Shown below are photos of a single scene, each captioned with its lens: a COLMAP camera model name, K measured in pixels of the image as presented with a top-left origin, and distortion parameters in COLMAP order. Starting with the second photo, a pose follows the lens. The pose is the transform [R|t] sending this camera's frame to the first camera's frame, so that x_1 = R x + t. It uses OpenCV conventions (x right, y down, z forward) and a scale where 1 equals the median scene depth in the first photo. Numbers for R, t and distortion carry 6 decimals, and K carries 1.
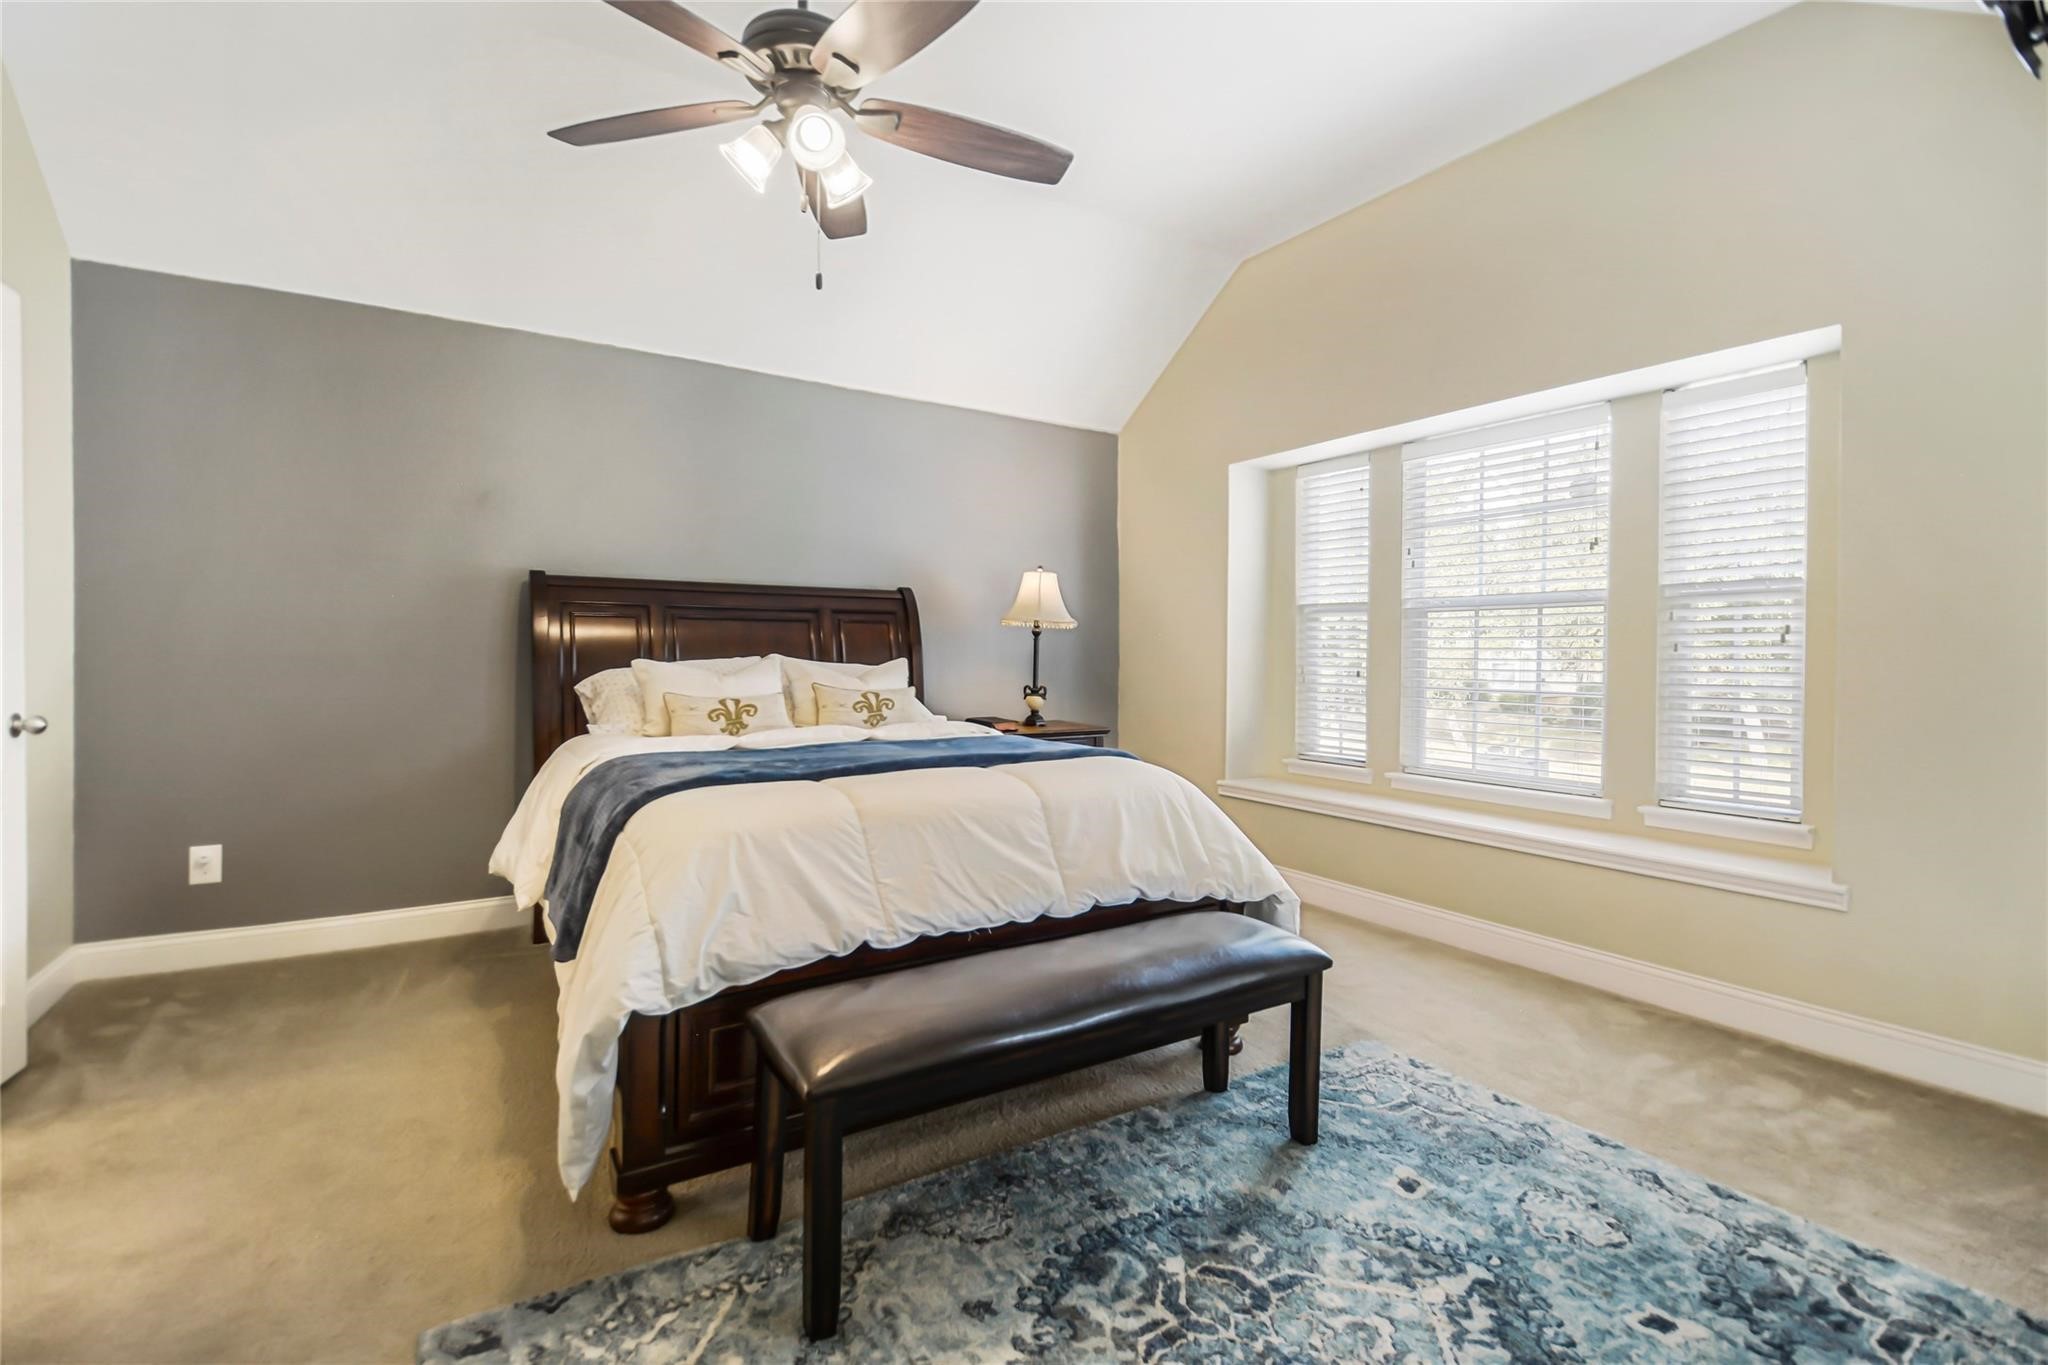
lens RADIAL K [[936.4, 0, 1021.6], [0, 936.4, 658.5], [0, 0, 1]] dist [0.017012, 0.000138]
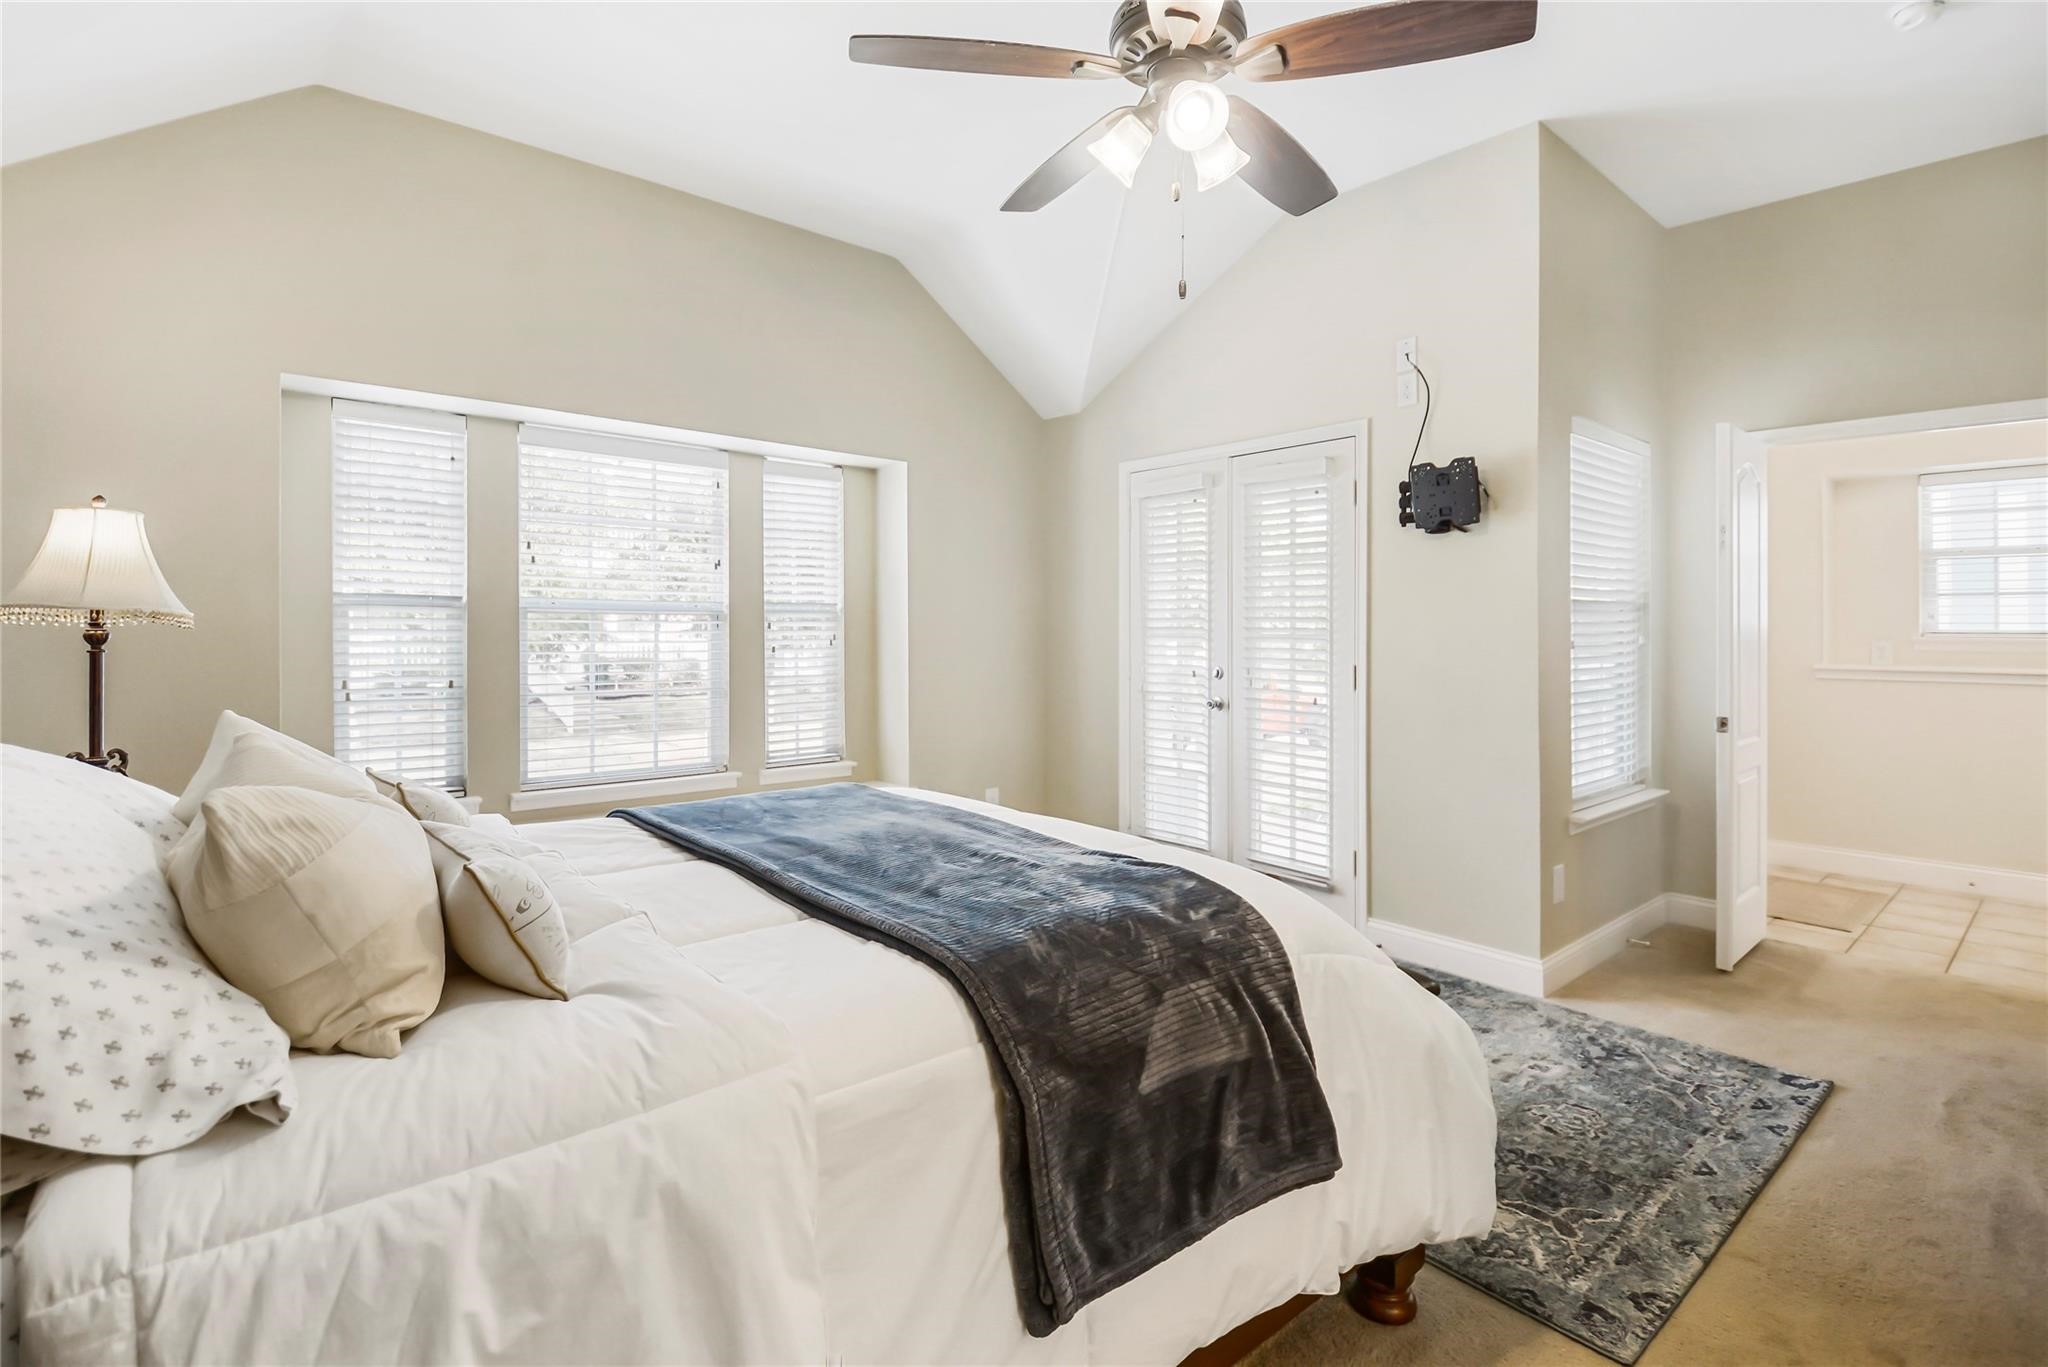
lens RADIAL K [[954.6, 0, 1030.2], [0, 954.6, 649.1], [0, 0, 1]] dist [0.014672, -0.000614]
pose [[-0.139821, -0.023162, 0.989906, -0.568016], [-0.000904, 0.999729, 0.023264, -0.035750], [-0.990176, 0.002358, -0.139804, 0.651023]]
